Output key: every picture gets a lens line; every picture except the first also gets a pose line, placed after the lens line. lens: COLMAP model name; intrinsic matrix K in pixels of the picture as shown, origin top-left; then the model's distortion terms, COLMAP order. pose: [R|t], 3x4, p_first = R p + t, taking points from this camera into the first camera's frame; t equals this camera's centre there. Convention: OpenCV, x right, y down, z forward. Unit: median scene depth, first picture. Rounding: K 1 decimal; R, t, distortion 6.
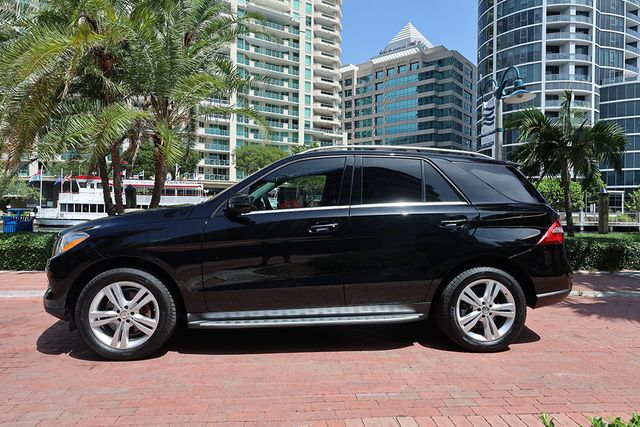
lens RADIAL K [[436.0, 0, 323.7], [0, 436.0, 217.6], [0, 0, 1]] dist [0.007791, 0.000968]
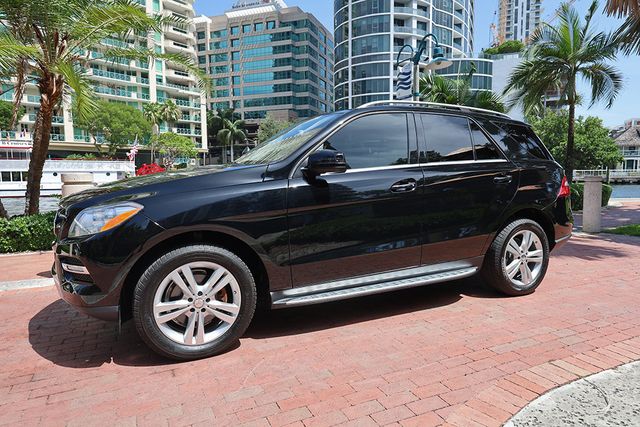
lens RADIAL K [[436.0, 0, 322.3], [0, 436.0, 214.6], [0, 0, 1]] dist [0.007791, 0.000968]
pose [[0.928618, -0.052793, 0.367261, -0.226574], [0.024703, 0.996426, 0.080774, 0.000742], [-0.370213, -0.065935, 0.926604, 0.078302]]
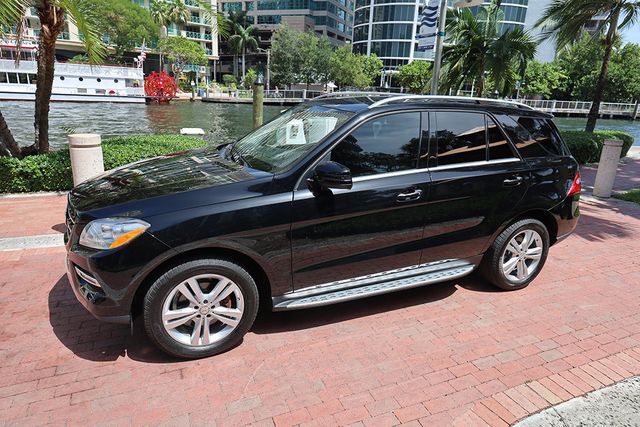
lens RADIAL K [[436.0, 0, 322.4], [0, 436.0, 213.0], [0, 0, 1]] dist [0.007791, 0.000968]
pose [[0.939982, -0.069099, 0.334153, -0.218303], [-0.032073, 0.957054, 0.288129, -0.091014], [-0.339712, -0.281554, 0.897398, 0.088180]]
